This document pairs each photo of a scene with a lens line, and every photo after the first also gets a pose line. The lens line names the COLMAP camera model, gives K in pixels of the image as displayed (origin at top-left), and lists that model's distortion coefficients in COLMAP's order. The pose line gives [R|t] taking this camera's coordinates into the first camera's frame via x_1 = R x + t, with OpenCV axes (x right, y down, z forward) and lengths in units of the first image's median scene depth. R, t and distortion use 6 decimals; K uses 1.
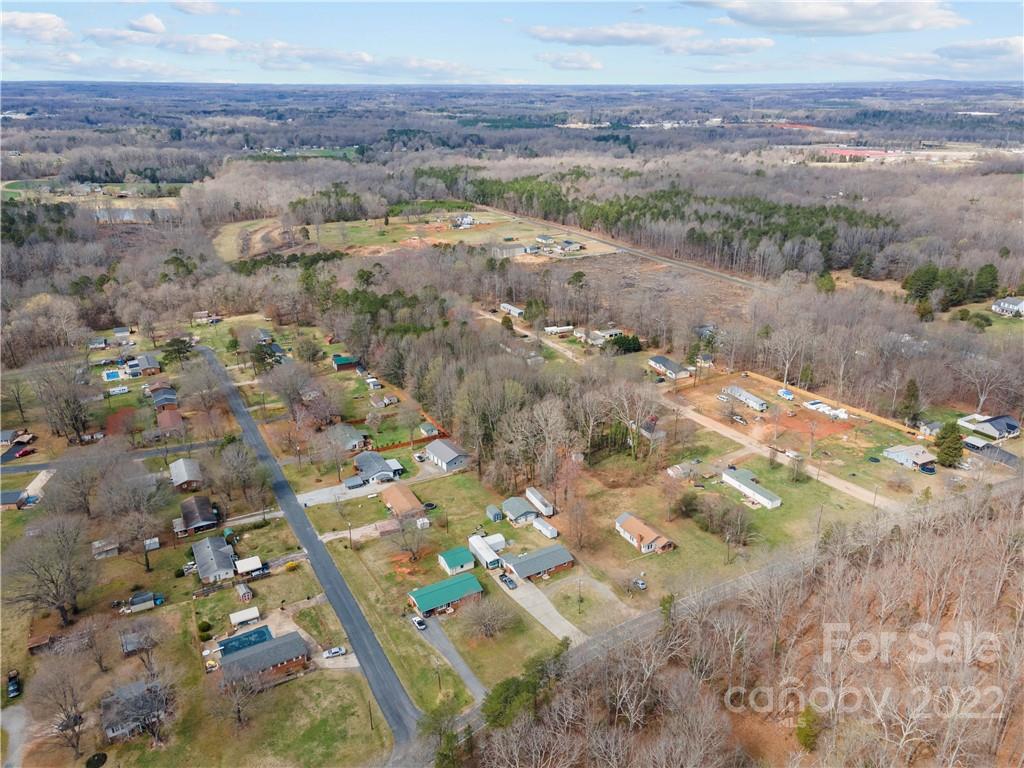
lens RADIAL K [[756.8, 0, 514.1], [0, 756.8, 365.9], [0, 0, 1]] dist [0.029706, 0.024271]
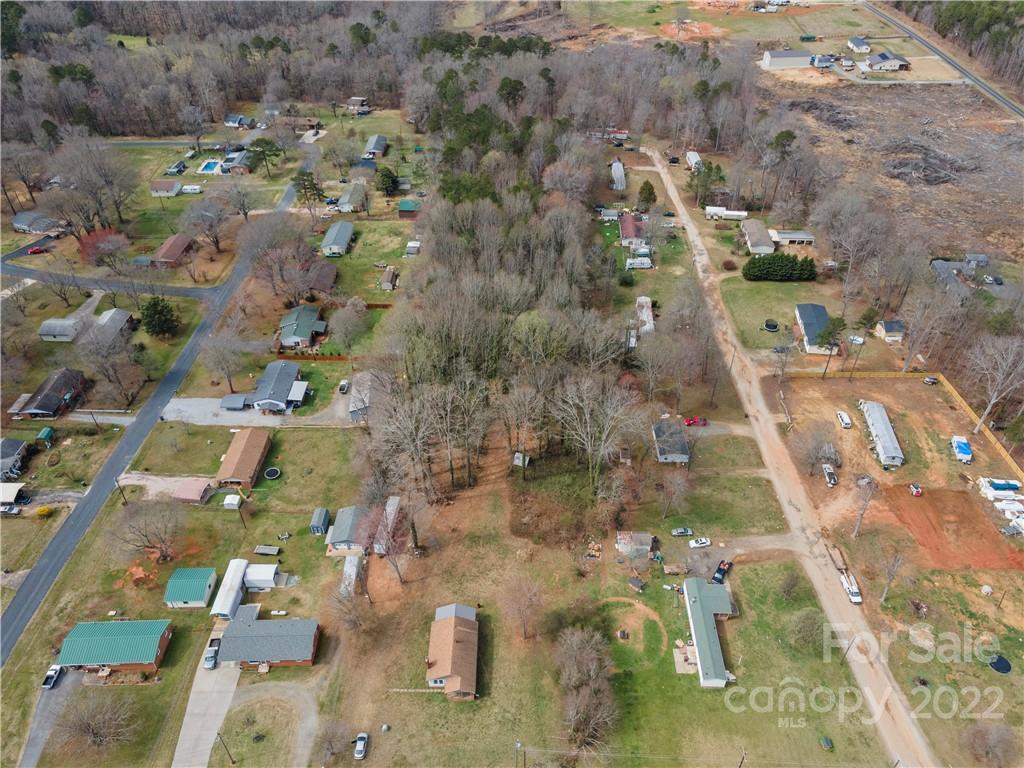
lens RADIAL K [[756.8, 0, 522.4], [0, 756.8, 364.2], [0, 0, 1]] dist [0.029706, 0.024271]
pose [[0.869966, 0.301100, -0.390511, 0.260696], [-0.170170, 0.926598, 0.335348, -0.150774], [0.462820, -0.225288, 0.857347, 0.343831]]
